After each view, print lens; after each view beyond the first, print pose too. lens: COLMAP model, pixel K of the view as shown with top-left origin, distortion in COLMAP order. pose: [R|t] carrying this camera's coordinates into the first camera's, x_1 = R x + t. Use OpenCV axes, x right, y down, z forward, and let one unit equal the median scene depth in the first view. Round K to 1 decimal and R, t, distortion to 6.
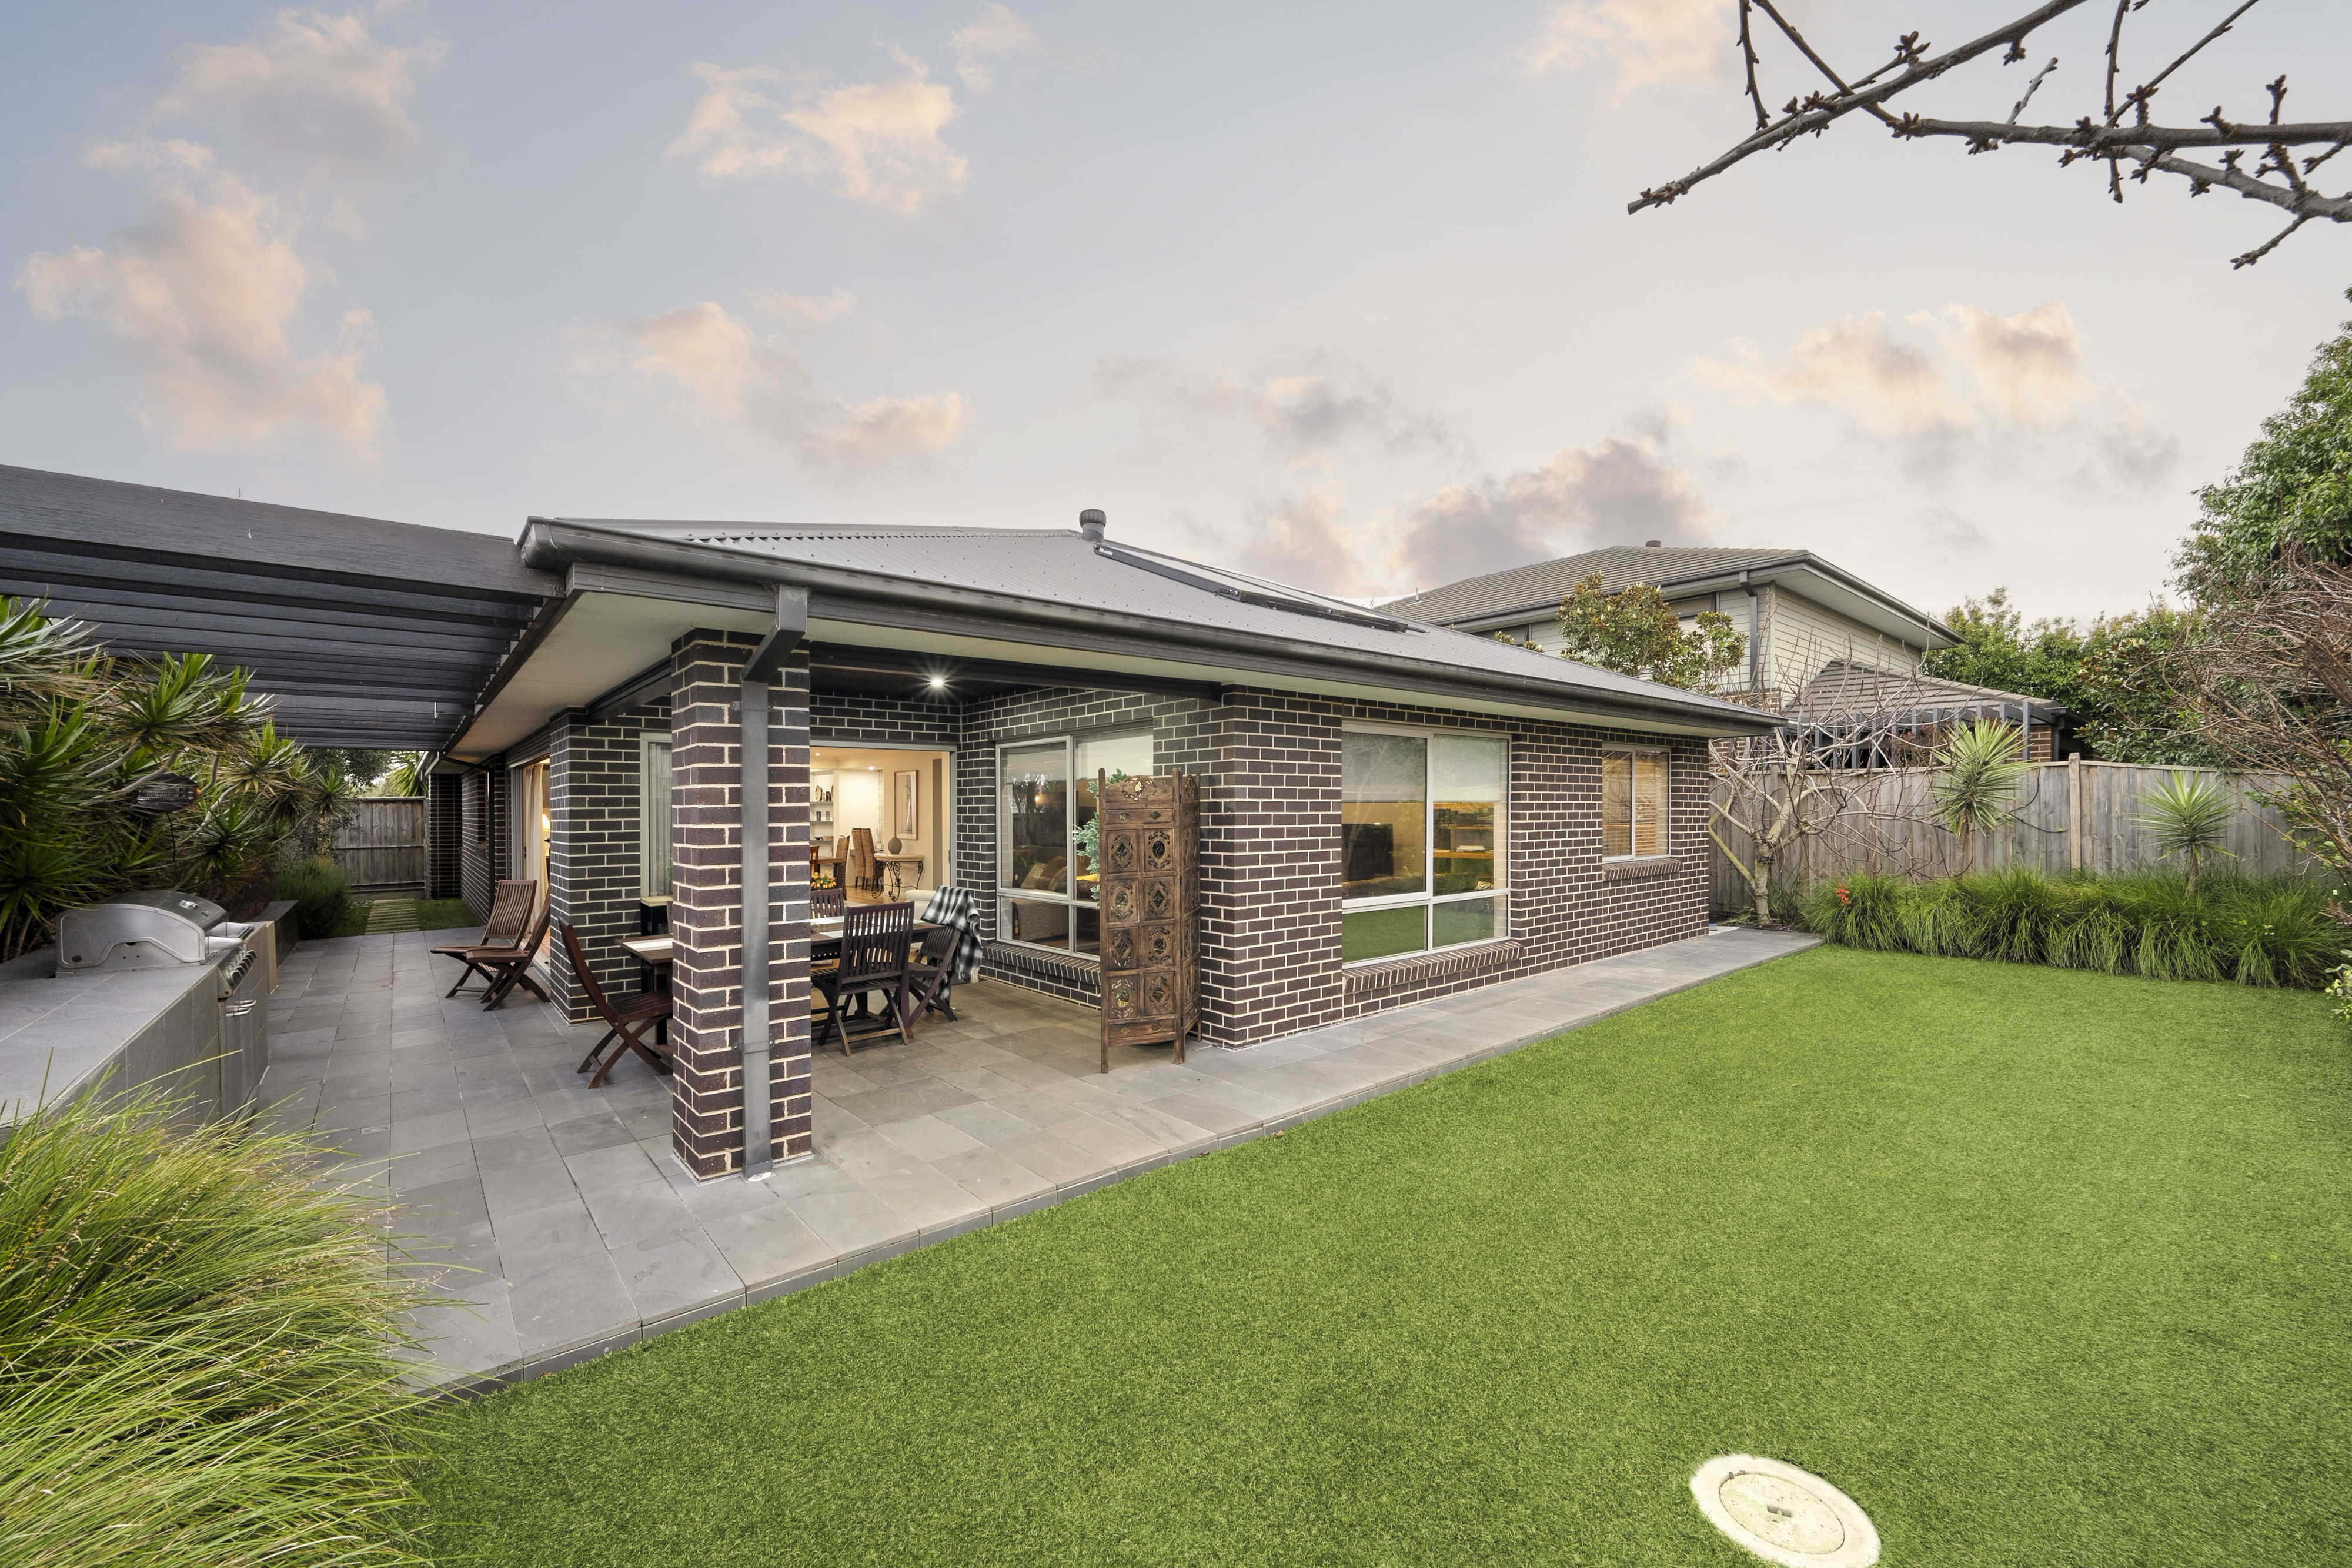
lens RADIAL K [[921.0, 0, 1187.6], [0, 921.0, 798.0], [0, 0, 1]] dist [0.004141, 0.000154]
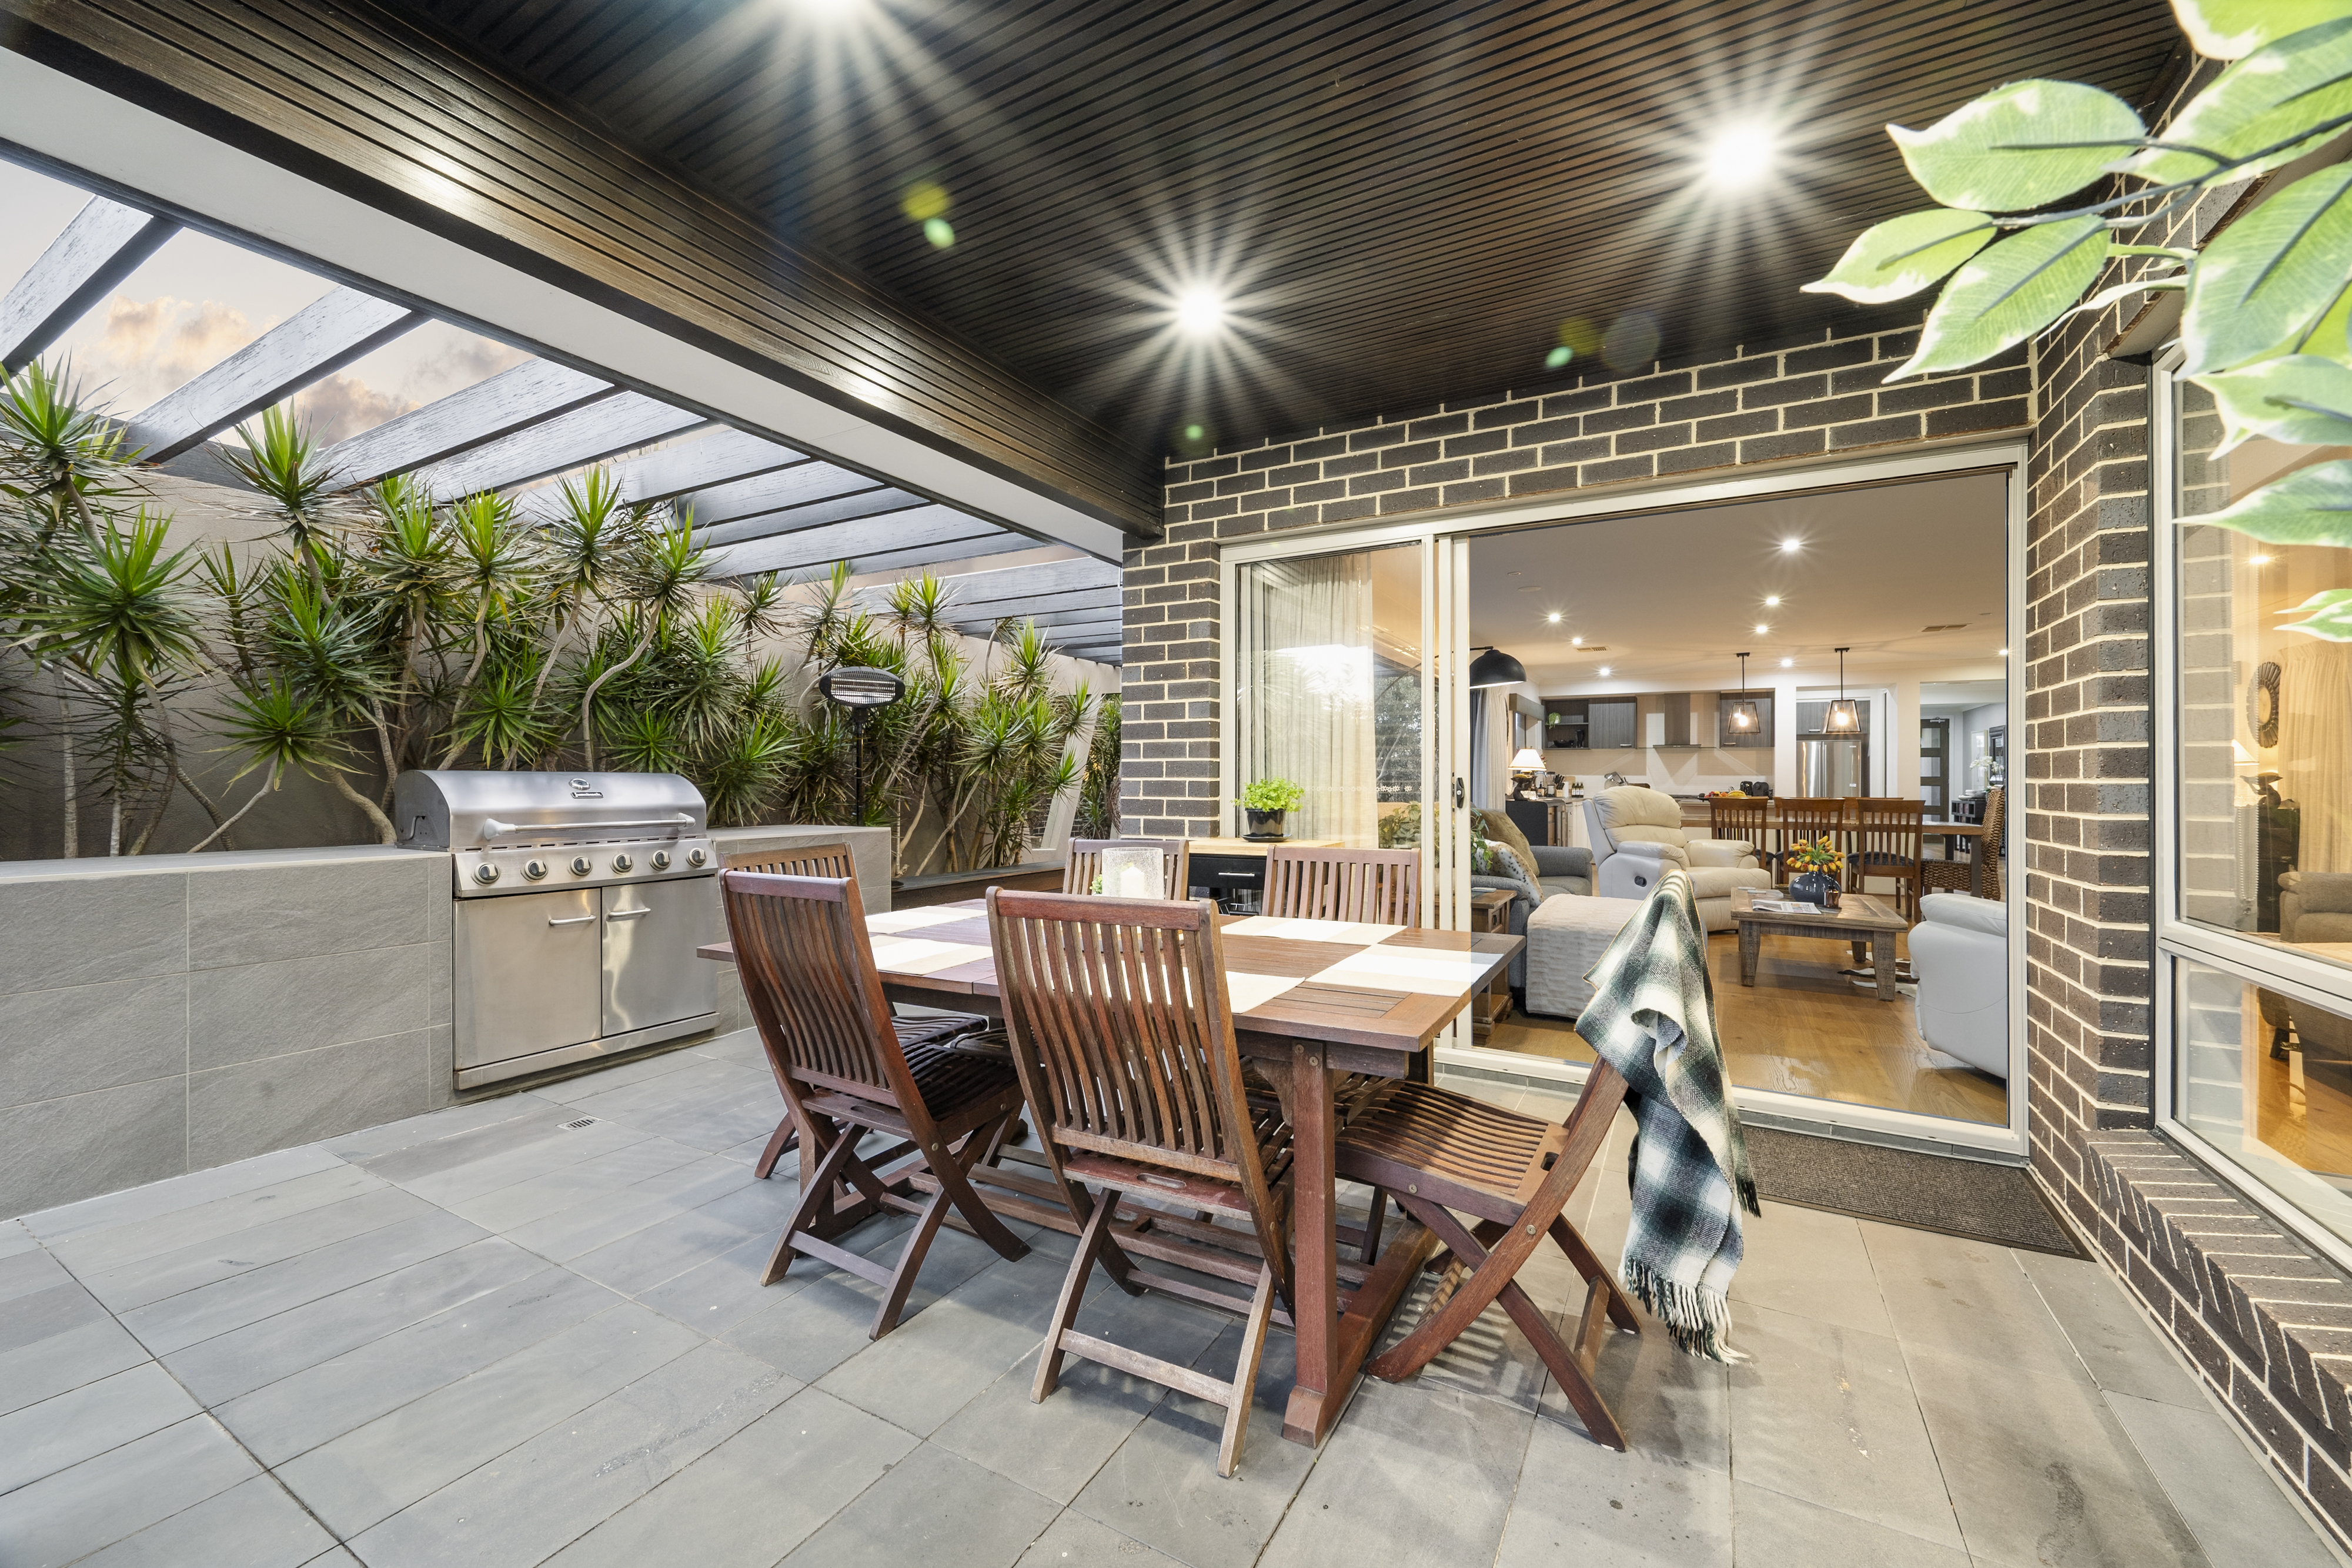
lens RADIAL K [[921.0, 0, 1176.2], [0, 921.0, 787.8], [0, 0, 1]] dist [0.004141, 0.000154]
pose [[0.329758, 0.014607, -0.943953, -0.065700], [0.000997, 0.999874, 0.015821, 0.068113], [0.944065, -0.006158, 0.329702, 0.785991]]
